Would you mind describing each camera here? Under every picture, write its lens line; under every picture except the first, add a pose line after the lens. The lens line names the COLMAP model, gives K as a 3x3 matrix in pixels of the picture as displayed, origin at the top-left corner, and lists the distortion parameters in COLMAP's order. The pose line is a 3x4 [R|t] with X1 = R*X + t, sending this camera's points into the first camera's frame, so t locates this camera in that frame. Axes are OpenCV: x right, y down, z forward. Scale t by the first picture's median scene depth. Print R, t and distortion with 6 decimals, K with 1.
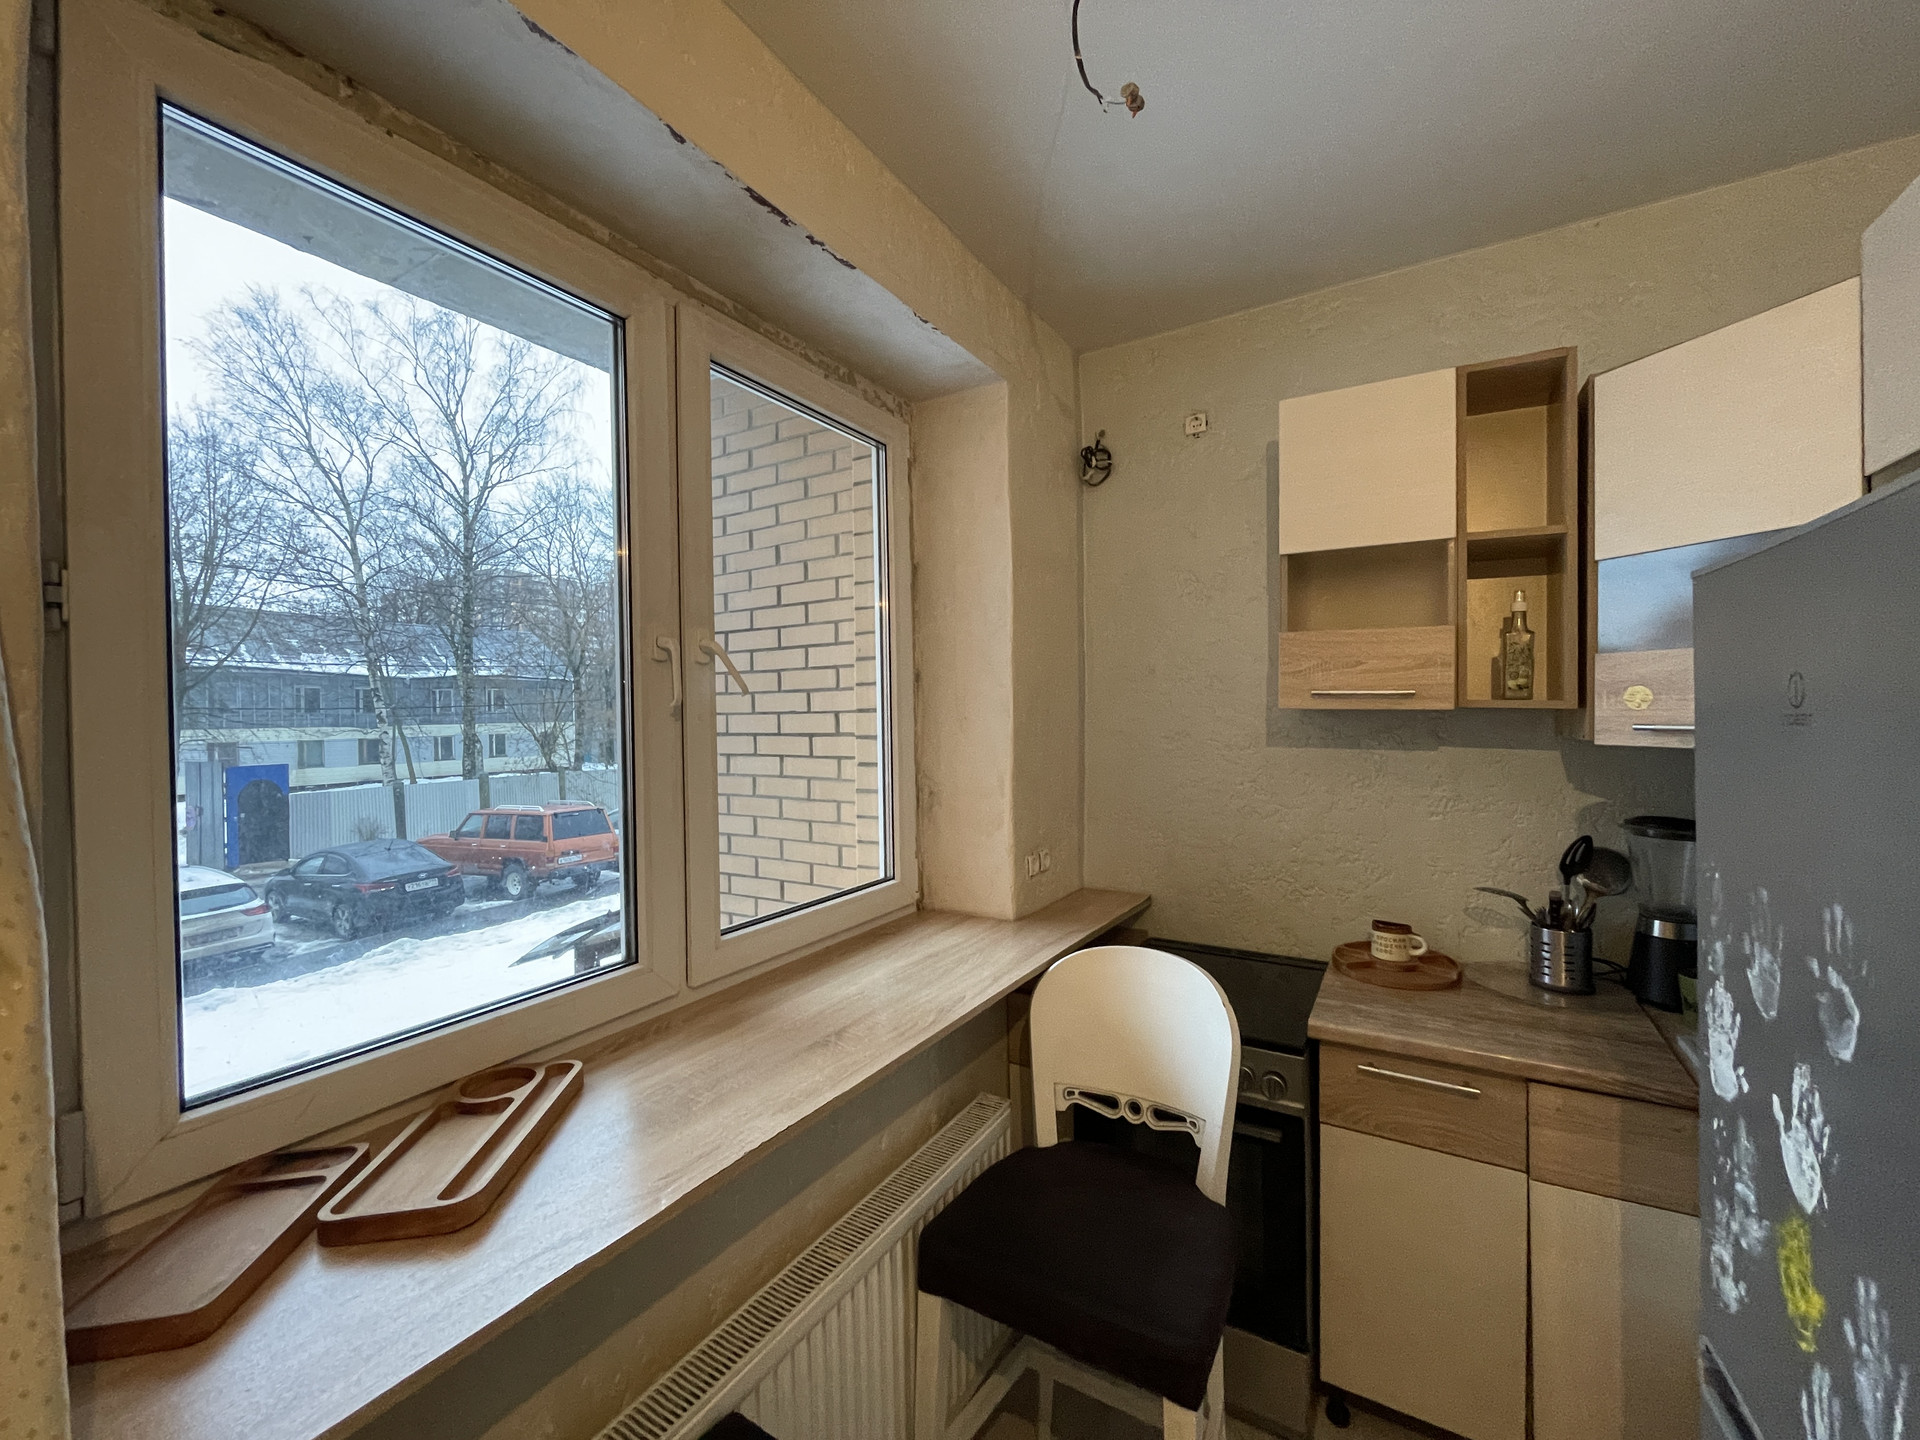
lens RADIAL K [[777.2, 0, 956.5], [0, 777.2, 714.0], [0, 0, 1]] dist [-0.003731, 0.000239]
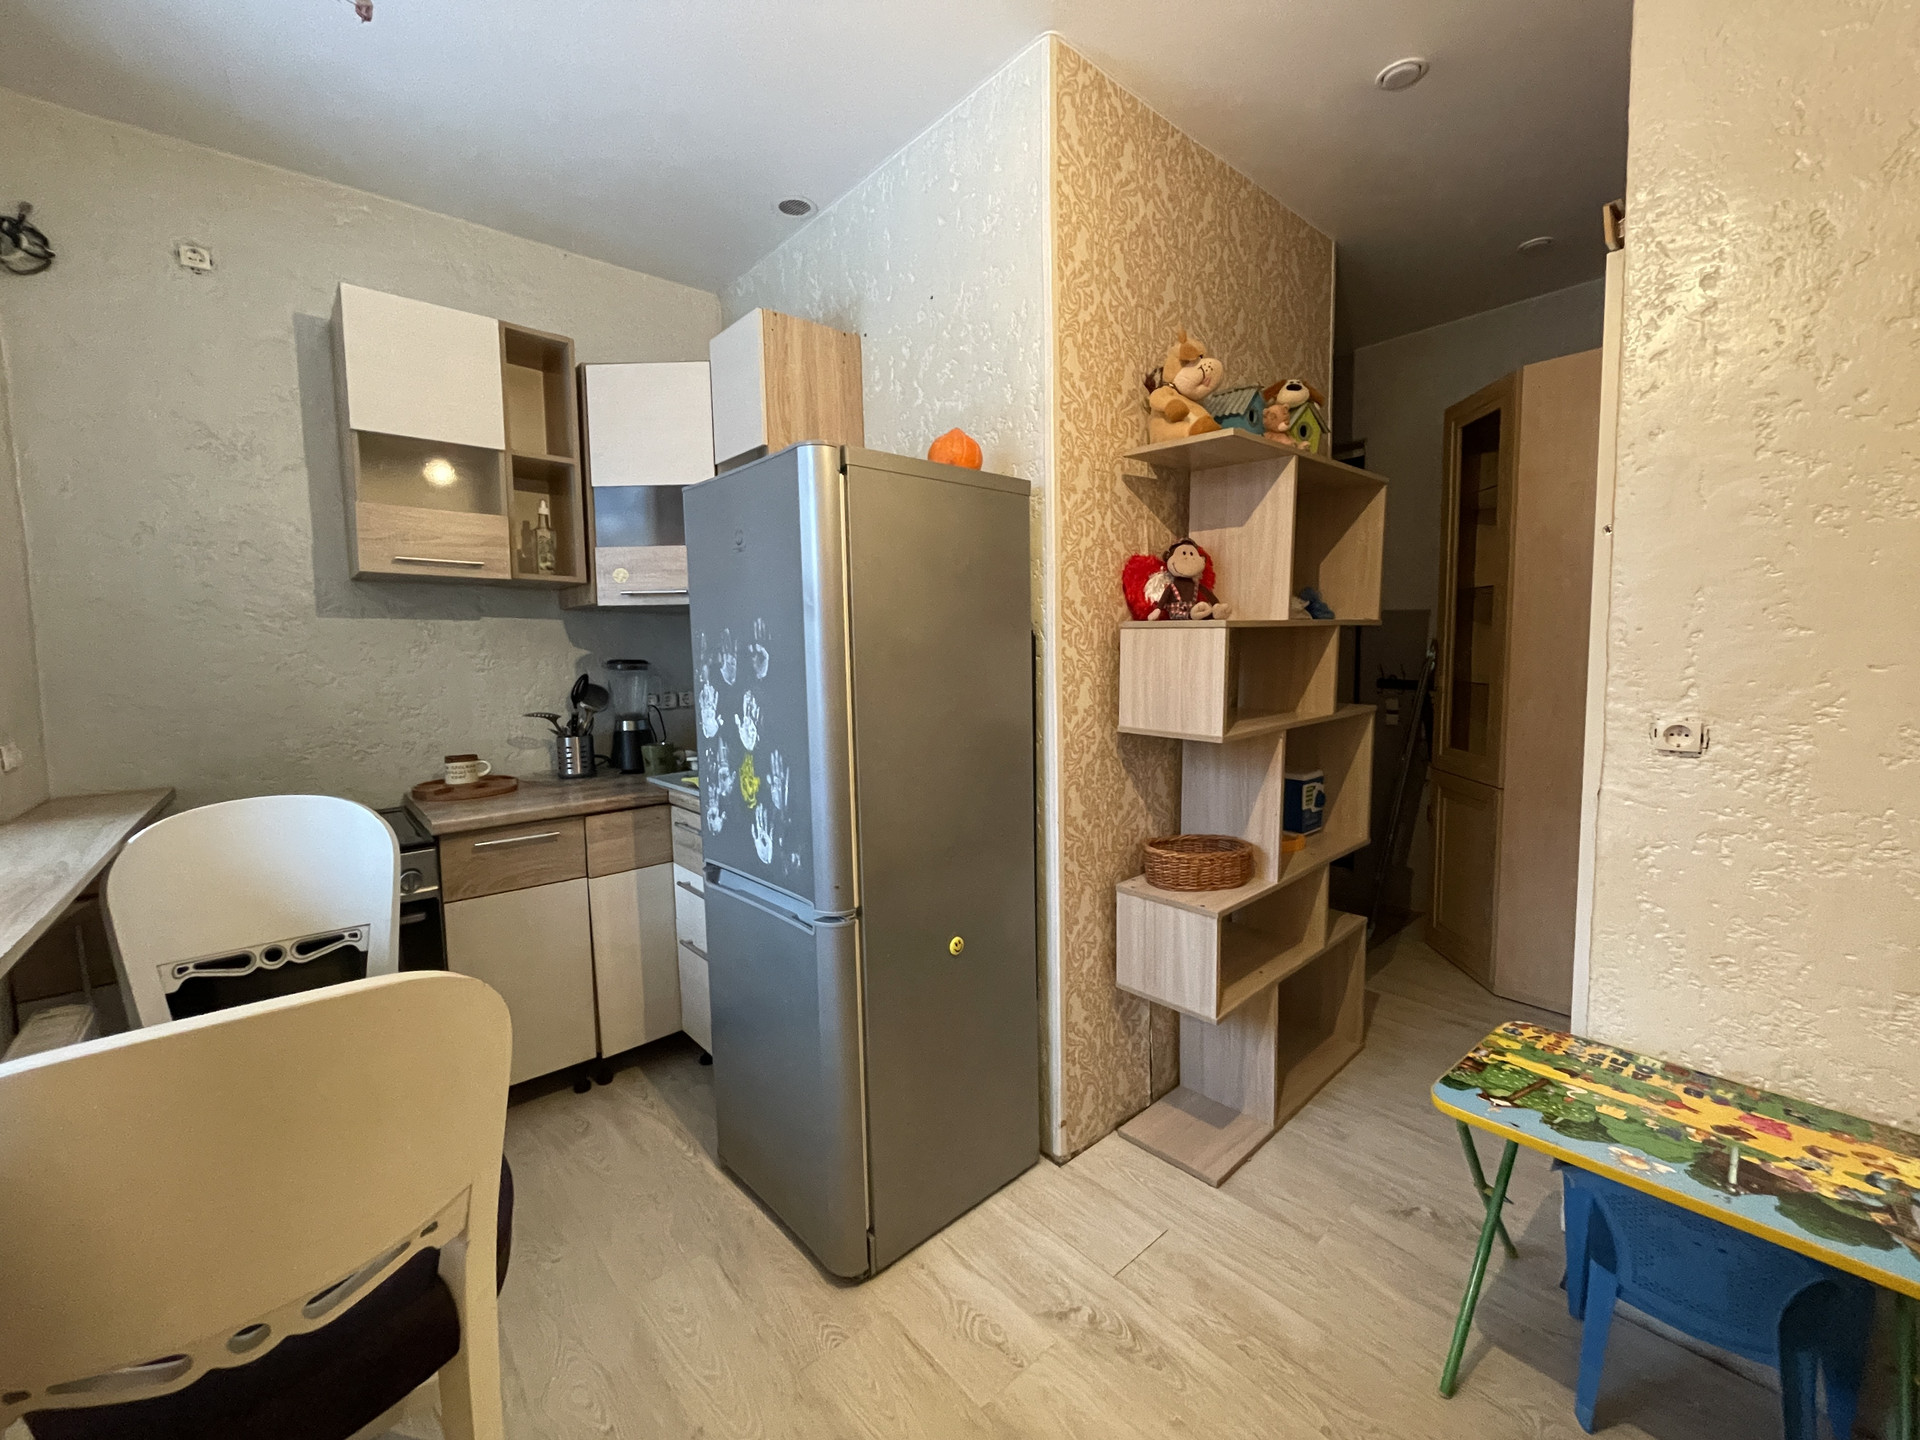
lens RADIAL K [[777.2, 0, 956.6], [0, 777.2, 713.7], [0, 0, 1]] dist [-0.003731, 0.000239]
pose [[0.302854, -0.075747, 0.950022, -0.353094], [0.020056, 0.997122, 0.073109, 0.118737], [-0.952826, -0.003088, 0.303502, -0.128366]]
